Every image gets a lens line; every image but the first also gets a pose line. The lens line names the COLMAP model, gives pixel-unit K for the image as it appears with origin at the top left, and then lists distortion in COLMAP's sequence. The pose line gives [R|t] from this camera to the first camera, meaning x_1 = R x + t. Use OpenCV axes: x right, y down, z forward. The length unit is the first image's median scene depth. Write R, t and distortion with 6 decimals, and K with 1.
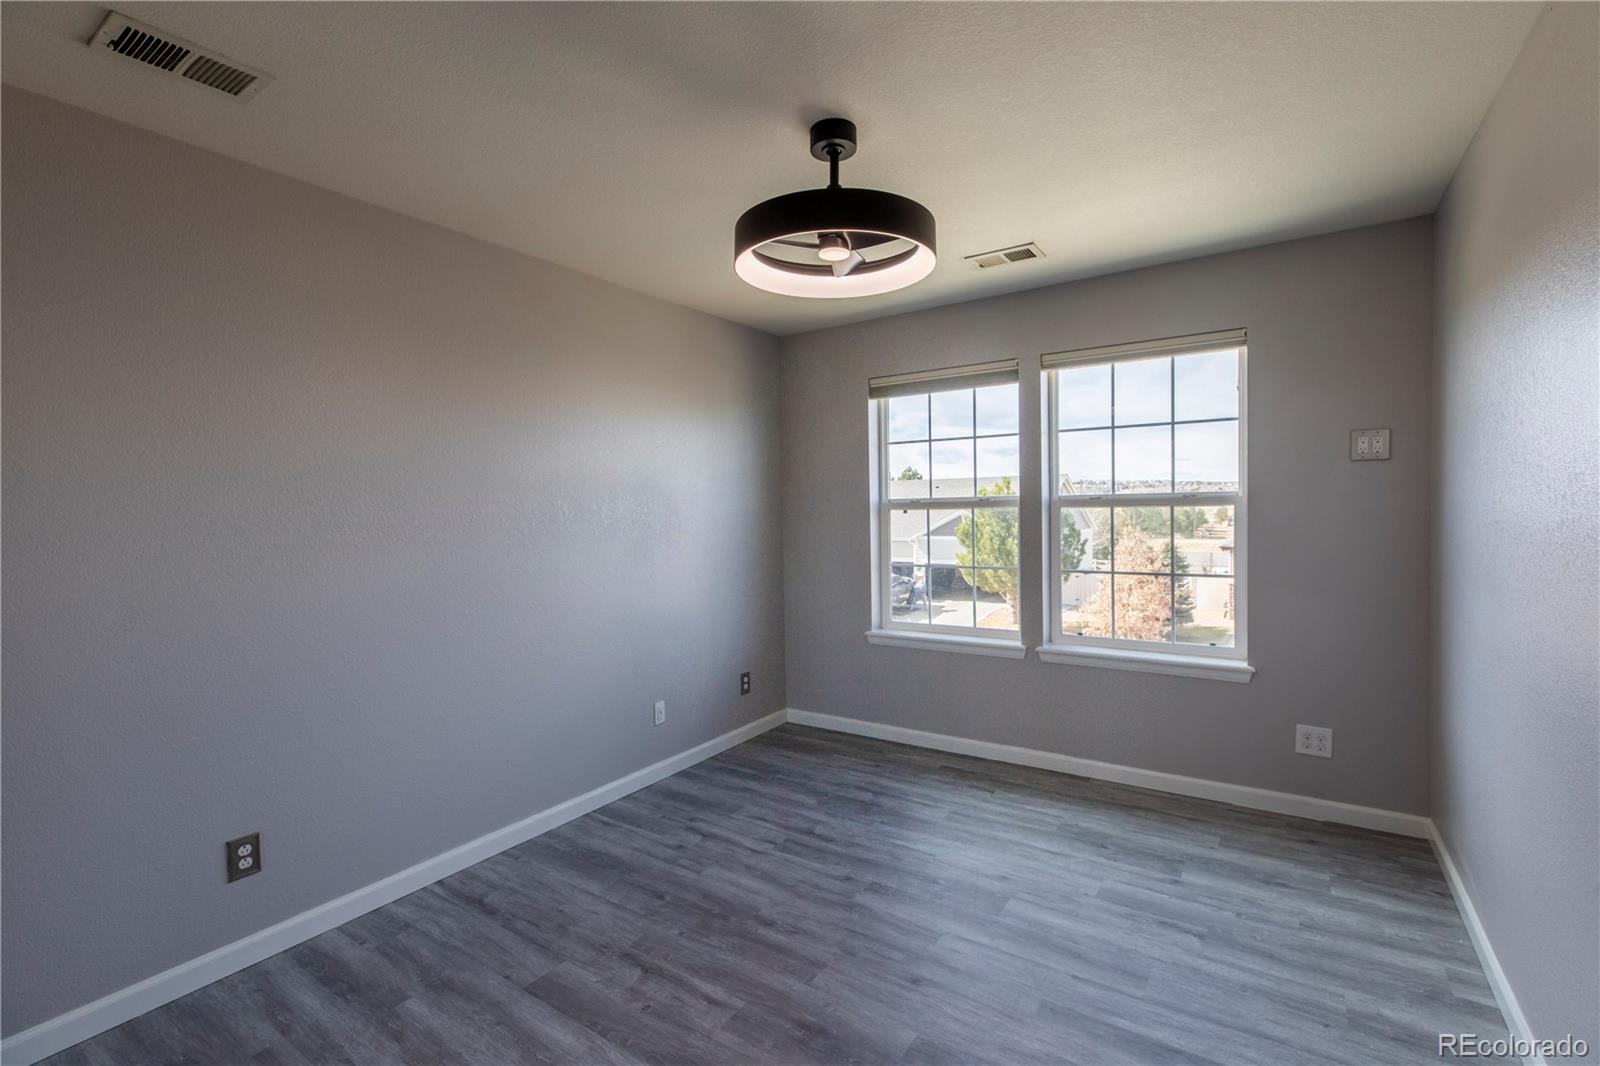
lens RADIAL K [[724.5, 0, 802.4], [0, 724.5, 526.9], [0, 0, 1]] dist [0.003070, 0.001065]
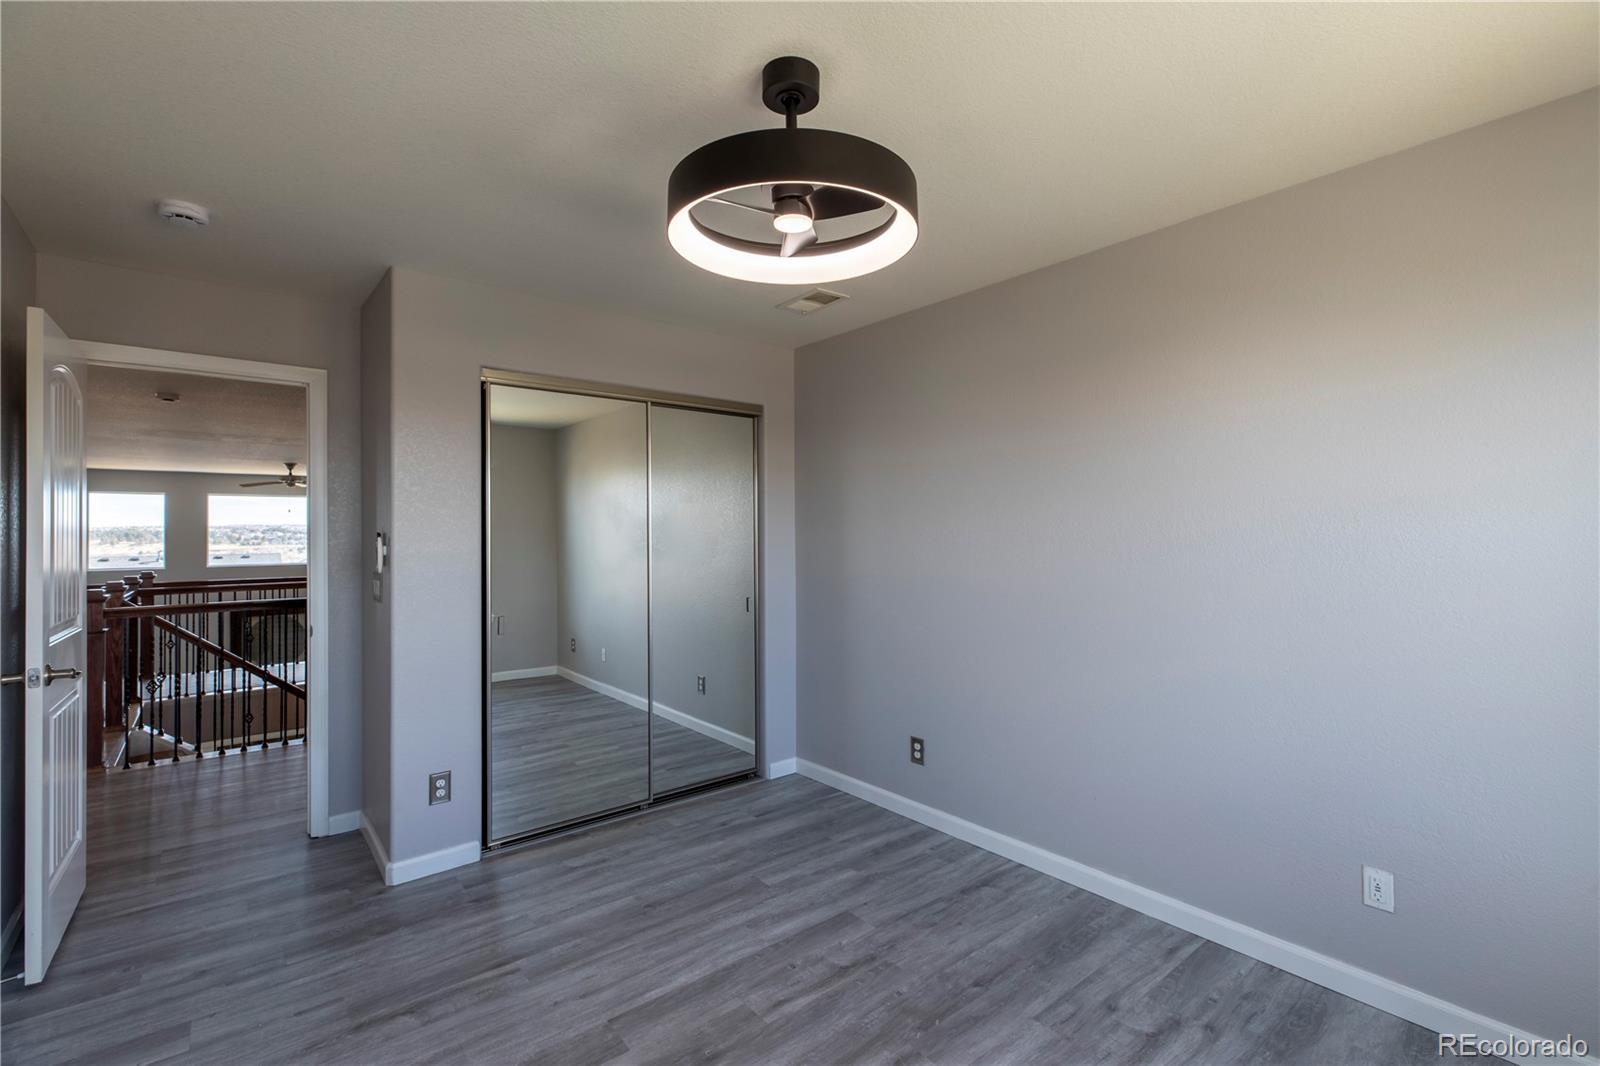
lens RADIAL K [[724.5, 0, 802.5], [0, 724.5, 529.8], [0, 0, 1]] dist [0.003070, 0.001065]
pose [[-0.296265, 0.009979, -0.955054, 0.745075], [-0.018472, 0.999699, 0.016176, -0.037628], [0.954927, 0.022434, -0.295991, 1.151877]]
